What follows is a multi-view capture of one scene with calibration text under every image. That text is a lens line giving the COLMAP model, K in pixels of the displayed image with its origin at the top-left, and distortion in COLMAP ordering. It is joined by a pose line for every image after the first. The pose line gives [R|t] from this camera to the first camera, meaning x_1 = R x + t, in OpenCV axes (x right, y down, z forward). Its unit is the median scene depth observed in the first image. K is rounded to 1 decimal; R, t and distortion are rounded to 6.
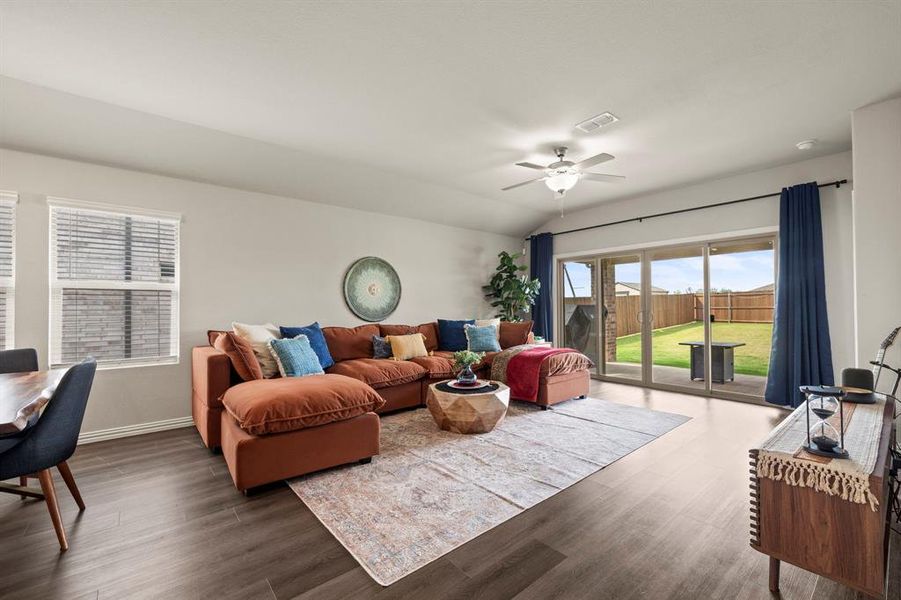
lens RADIAL K [[381.9, 0, 453.2], [0, 381.9, 310.7], [0, 0, 1]] dist [0.010478, 0.000142]
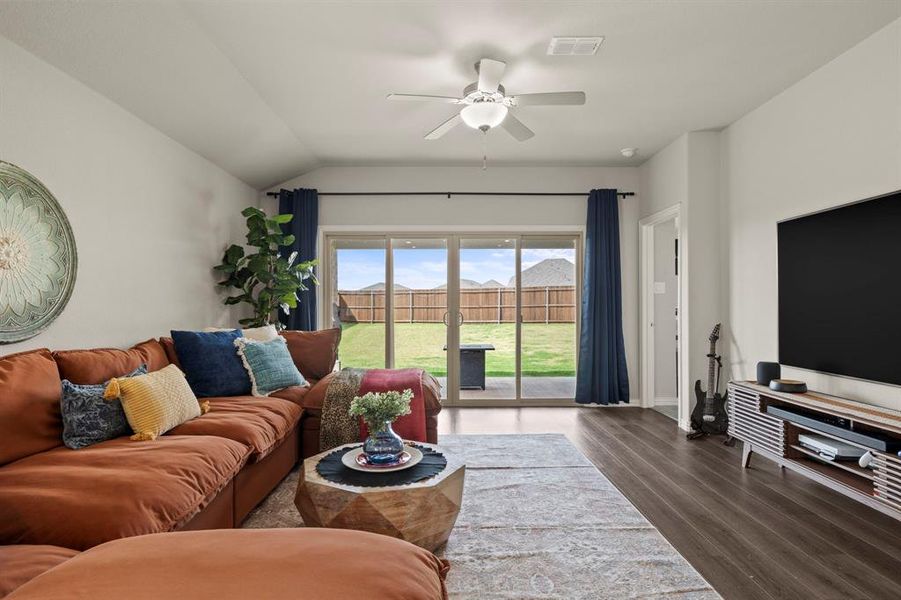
lens RADIAL K [[483.6, 0, 454.2], [0, 483.6, 306.5], [0, 0, 1]] dist [-0.002377, -0.000278]
pose [[0.630168, 0.003303, 0.776452, -0.341205], [0.003986, 0.999964, -0.007488, -0.001103], [-0.776449, 0.007814, 0.630132, 0.453409]]
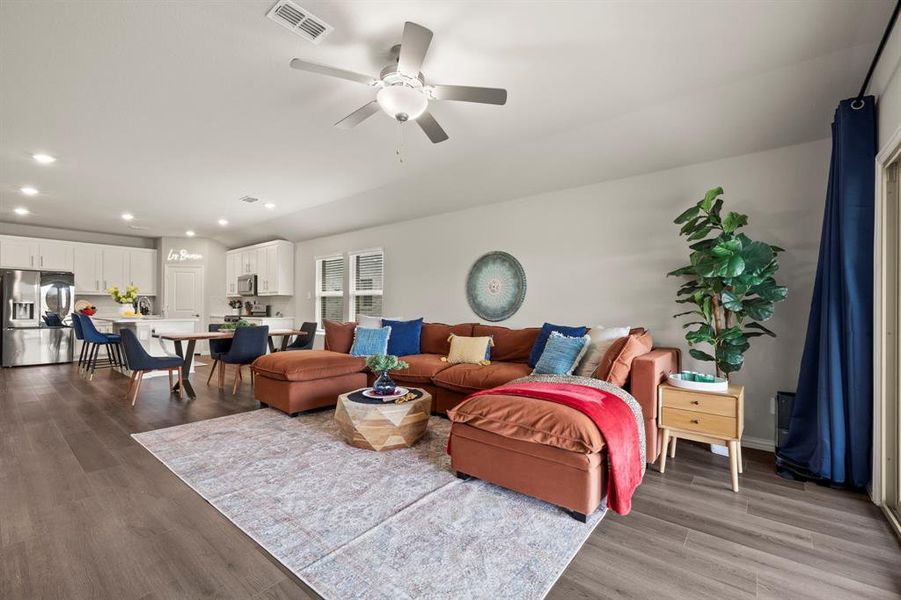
lens RADIAL K [[385.7, 0, 453.4], [0, 385.7, 310.2], [0, 0, 1]] dist [0.002700, 0.000315]
pose [[0.174938, 0.013572, -0.984486, 0.806222], [-0.011816, 0.999862, 0.011684, -0.008315], [0.984509, 0.009588, 0.175074, 0.856726]]
